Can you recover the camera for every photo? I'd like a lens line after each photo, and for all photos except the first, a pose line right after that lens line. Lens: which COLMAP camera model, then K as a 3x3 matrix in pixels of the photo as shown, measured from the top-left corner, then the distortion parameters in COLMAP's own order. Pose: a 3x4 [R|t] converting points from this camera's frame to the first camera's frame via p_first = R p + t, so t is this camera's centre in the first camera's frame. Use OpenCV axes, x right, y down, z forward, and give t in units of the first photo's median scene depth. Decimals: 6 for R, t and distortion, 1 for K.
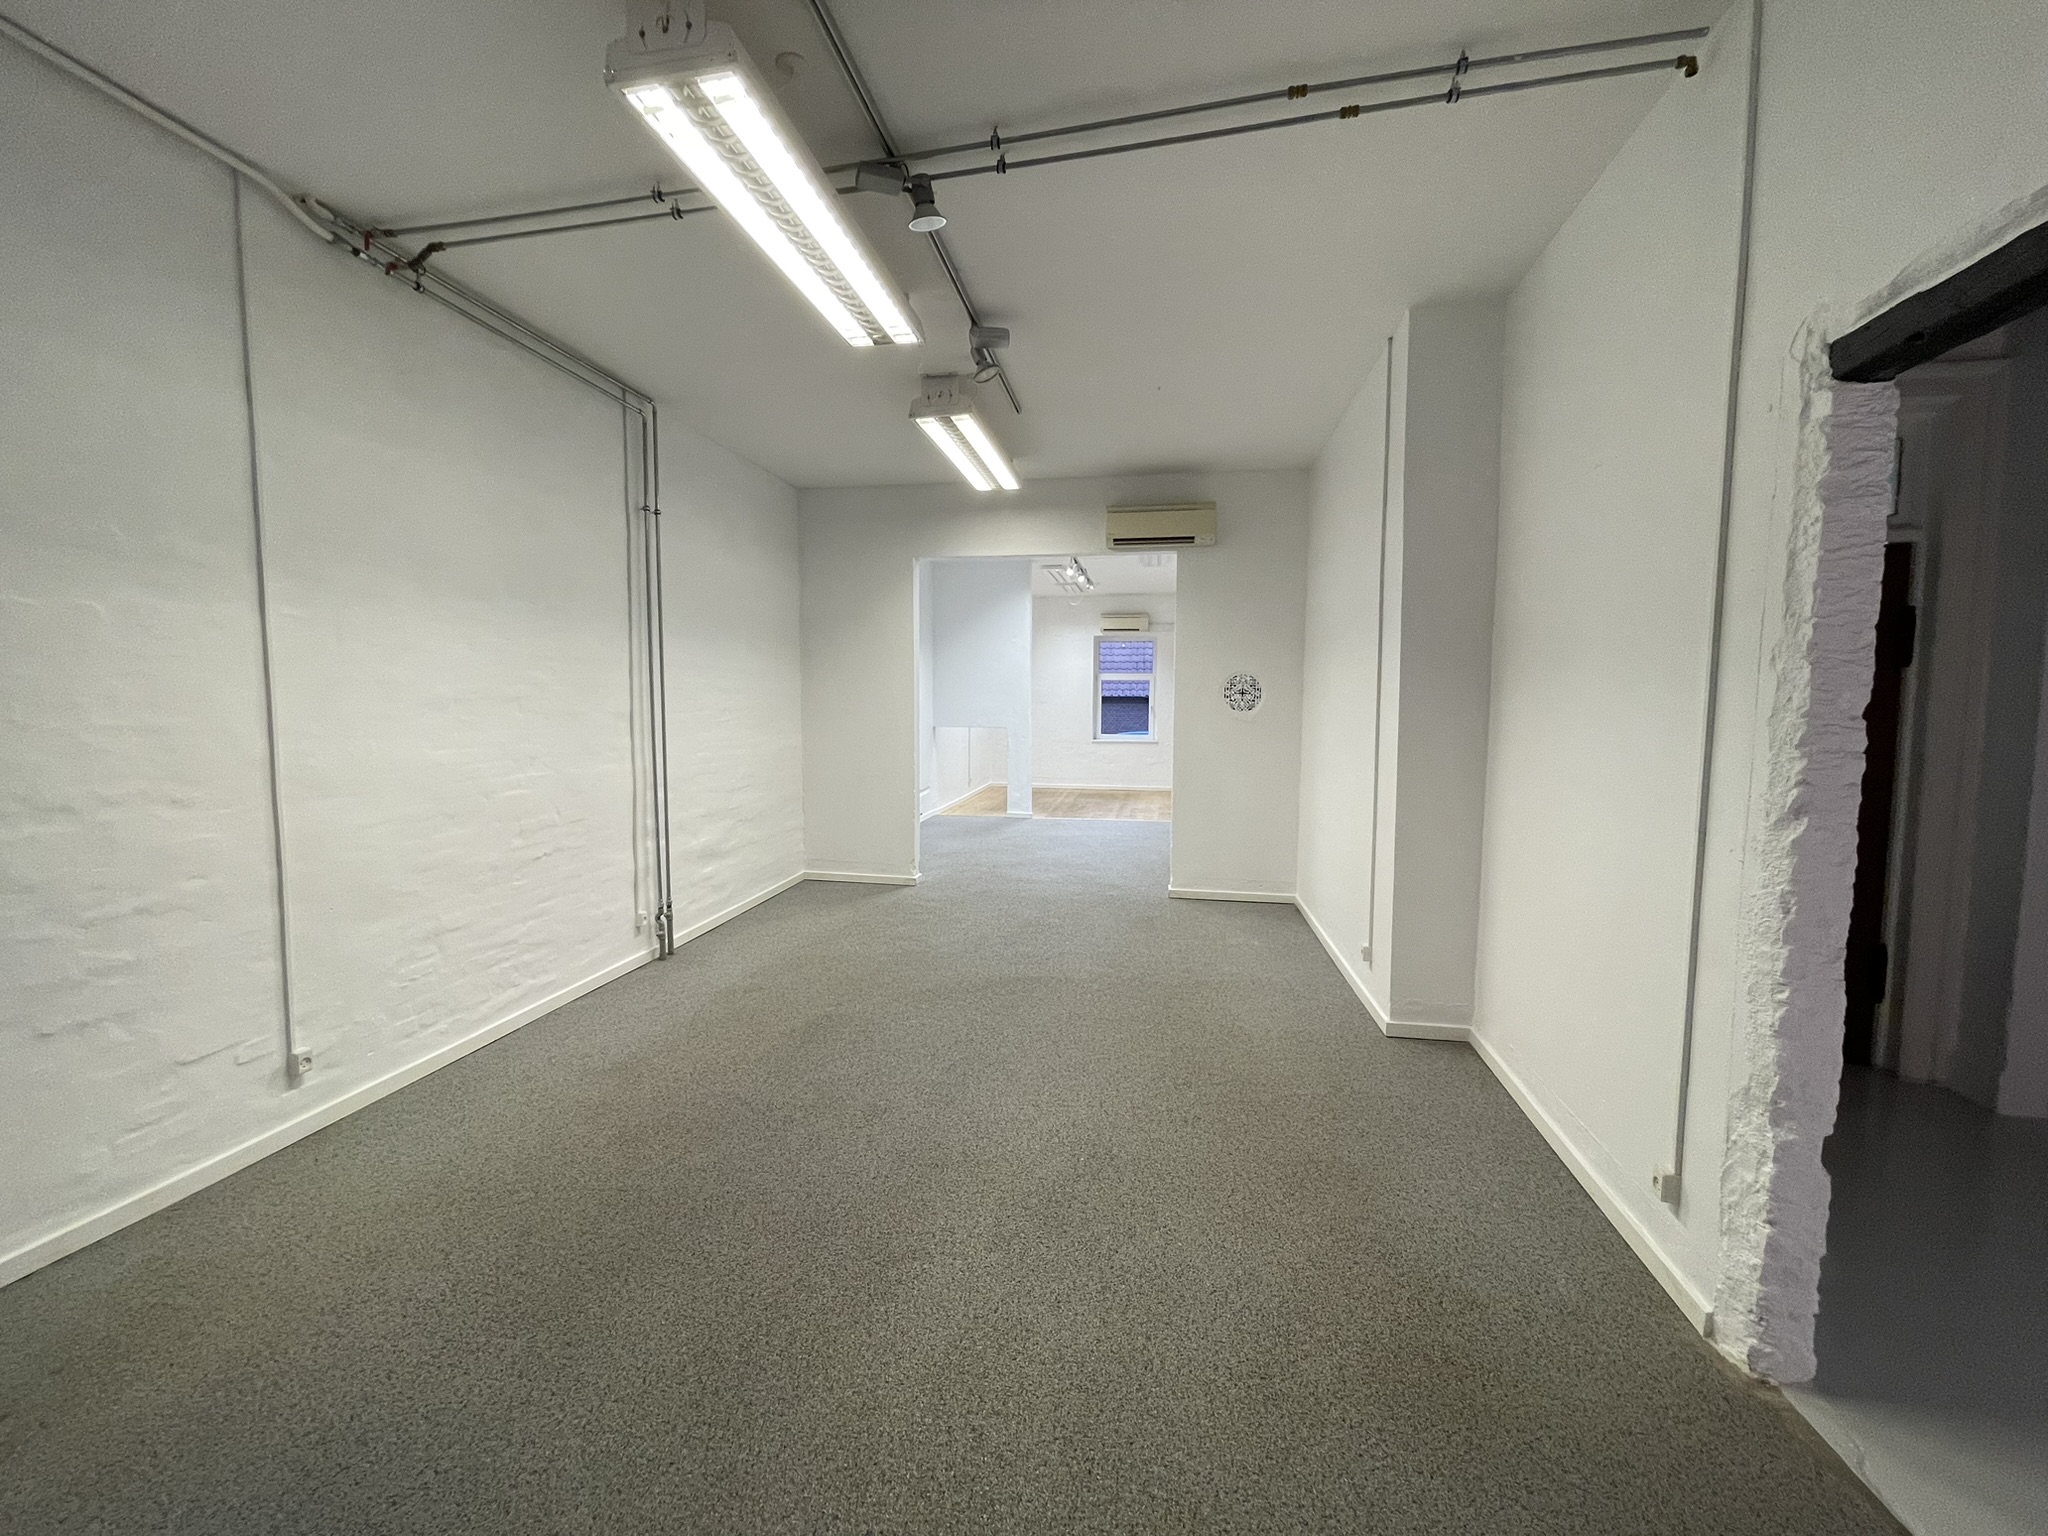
lens RADIAL K [[823.0, 0, 1021.9], [0, 823.0, 758.6], [0, 0, 1]] dist [-0.000139, -0.000055]
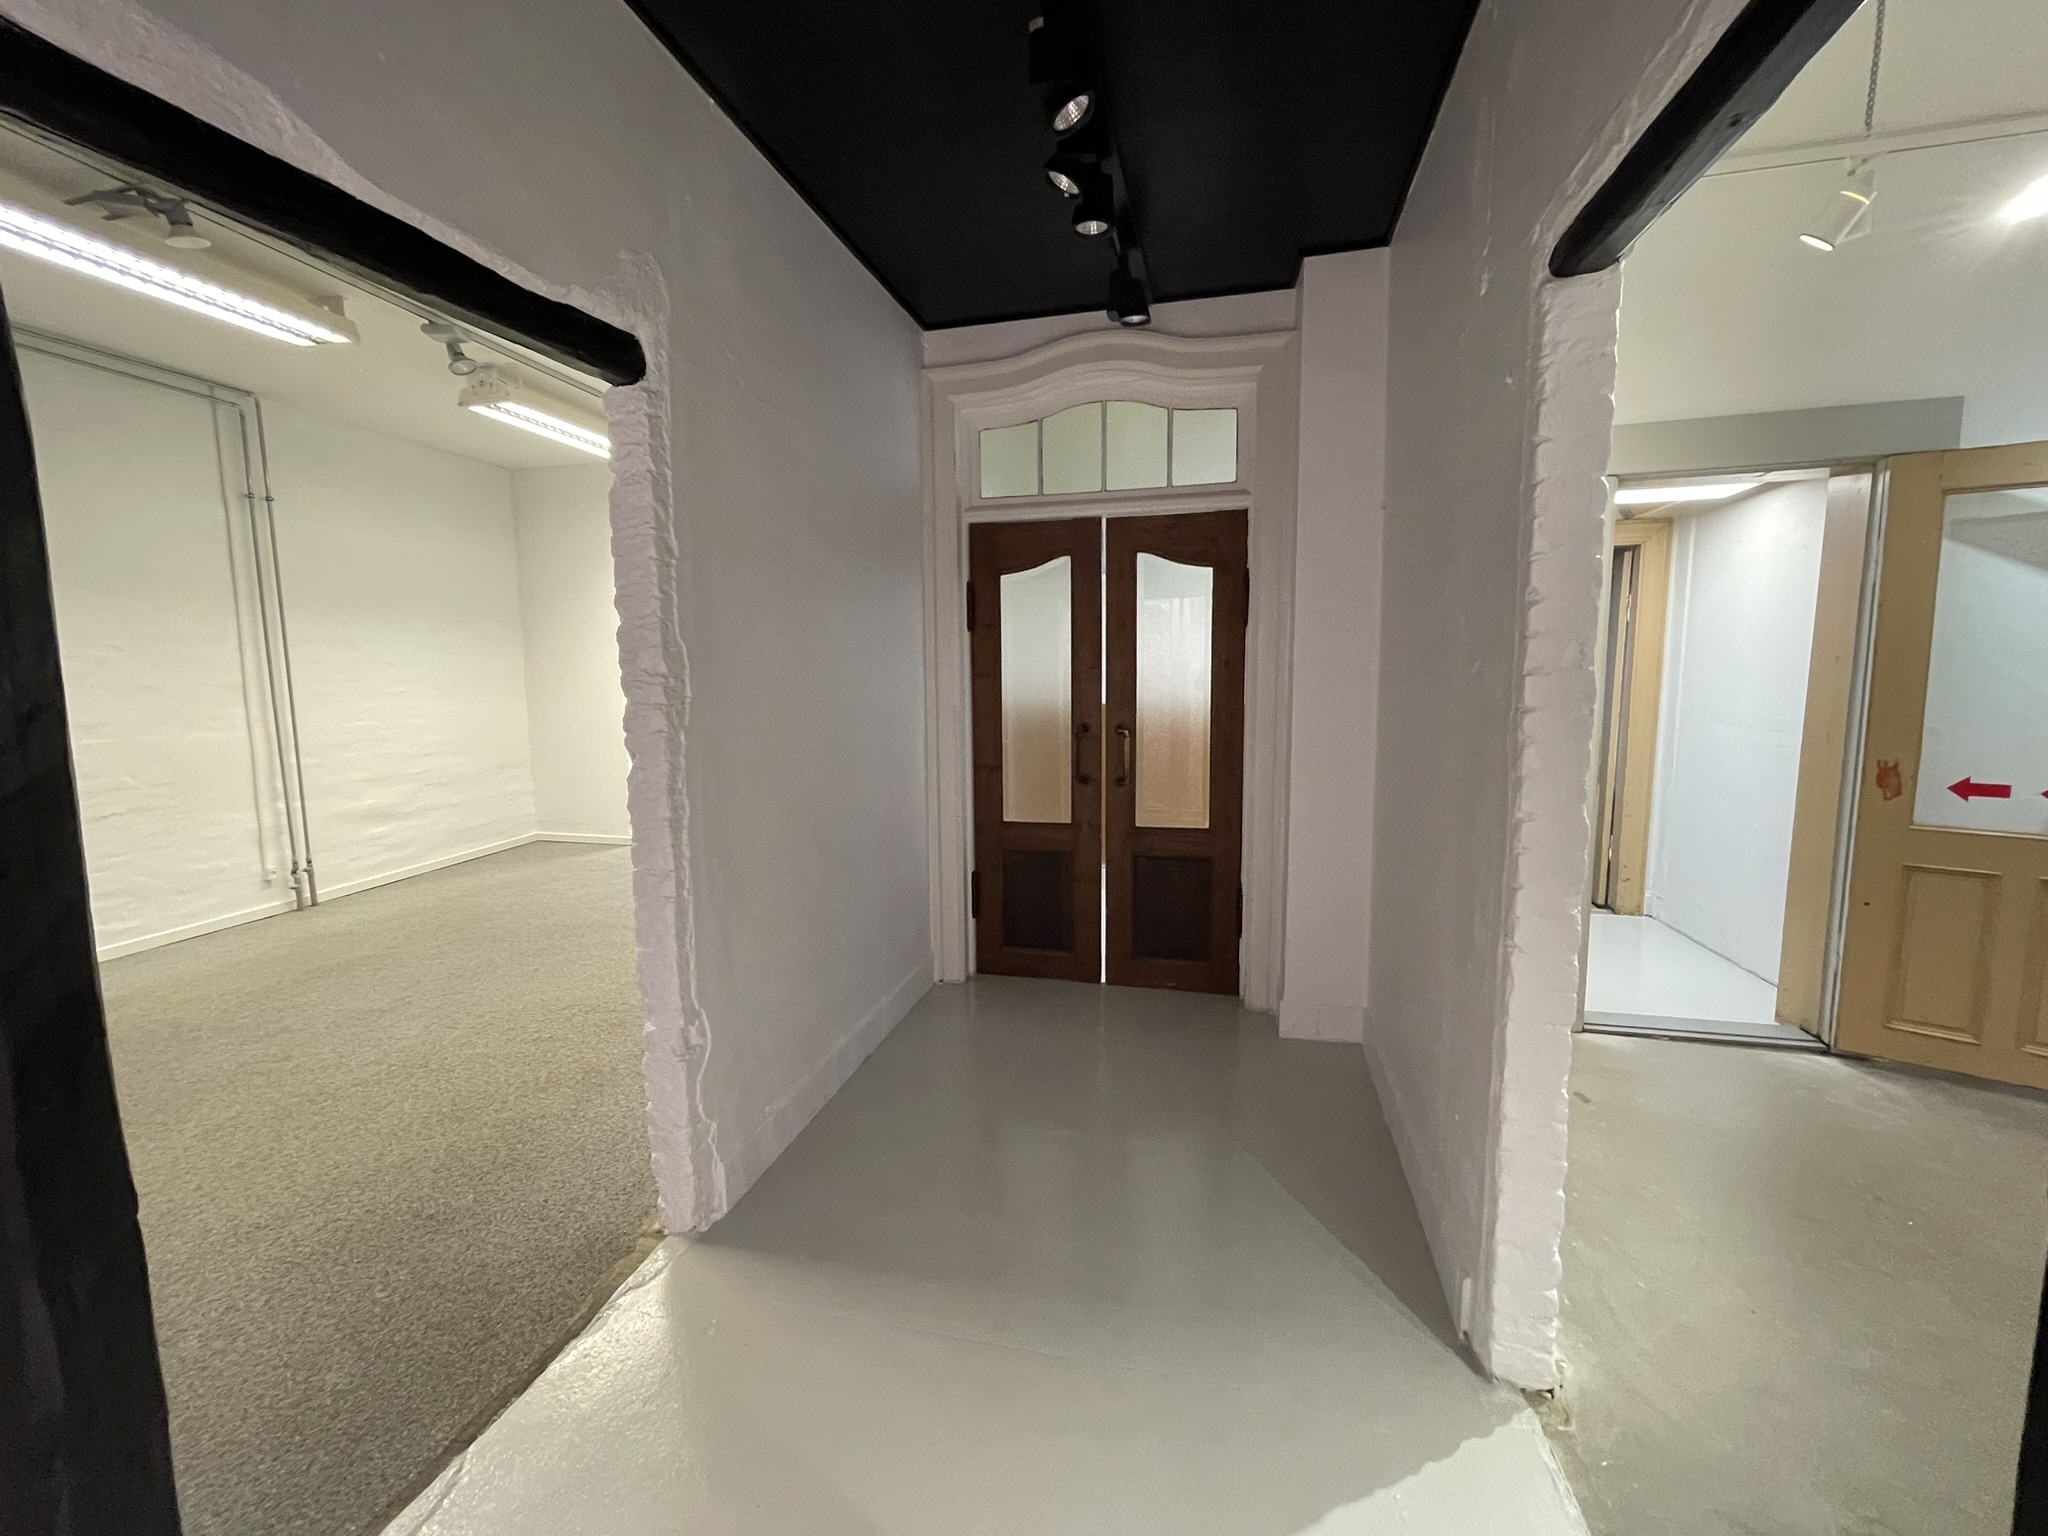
lens RADIAL K [[830.6, 0, 1063.8], [0, 830.6, 758.2], [0, 0, 1]] dist [-0.000024, -0.000083]
pose [[0.999395, -0.010591, -0.033115, 0.644850], [0.011797, 0.999267, 0.036425, 0.013564], [0.032705, -0.036794, 0.998788, -0.068218]]
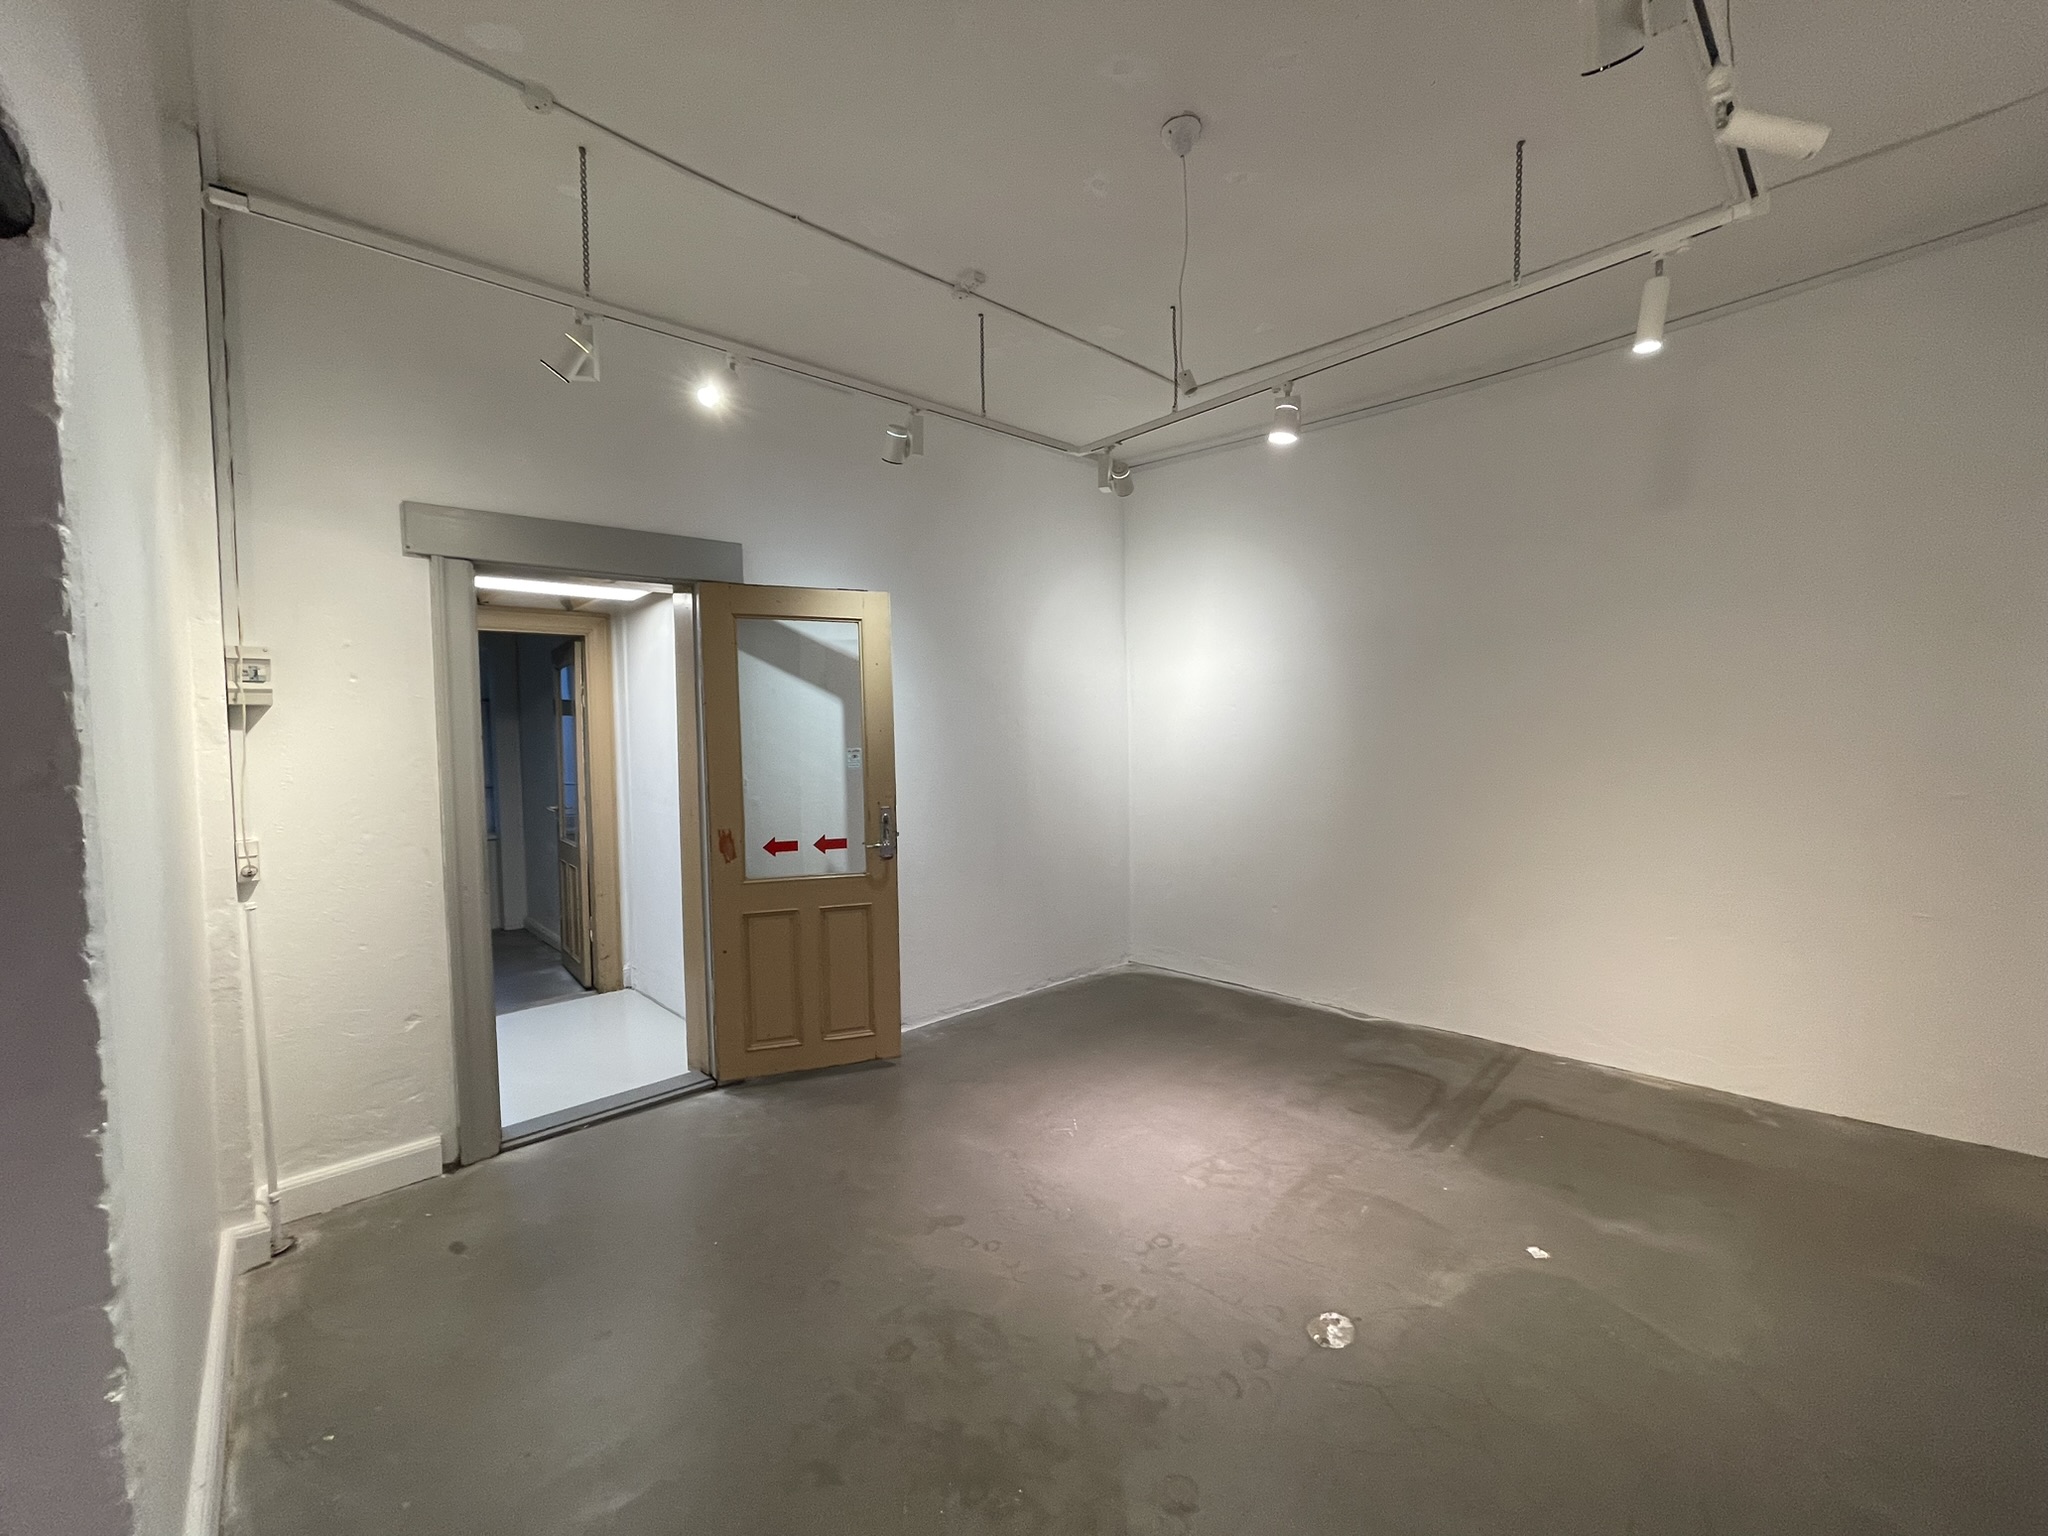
lens RADIAL K [[823.0, 0, 1021.9], [0, 823.0, 758.6], [0, 0, 1]] dist [-0.000139, -0.000055]
pose [[0.585004, -0.043601, 0.809857, 0.845740], [0.083521, 0.996484, -0.006683, 0.006894], [-0.806718, 0.071550, 0.586589, -0.089321]]
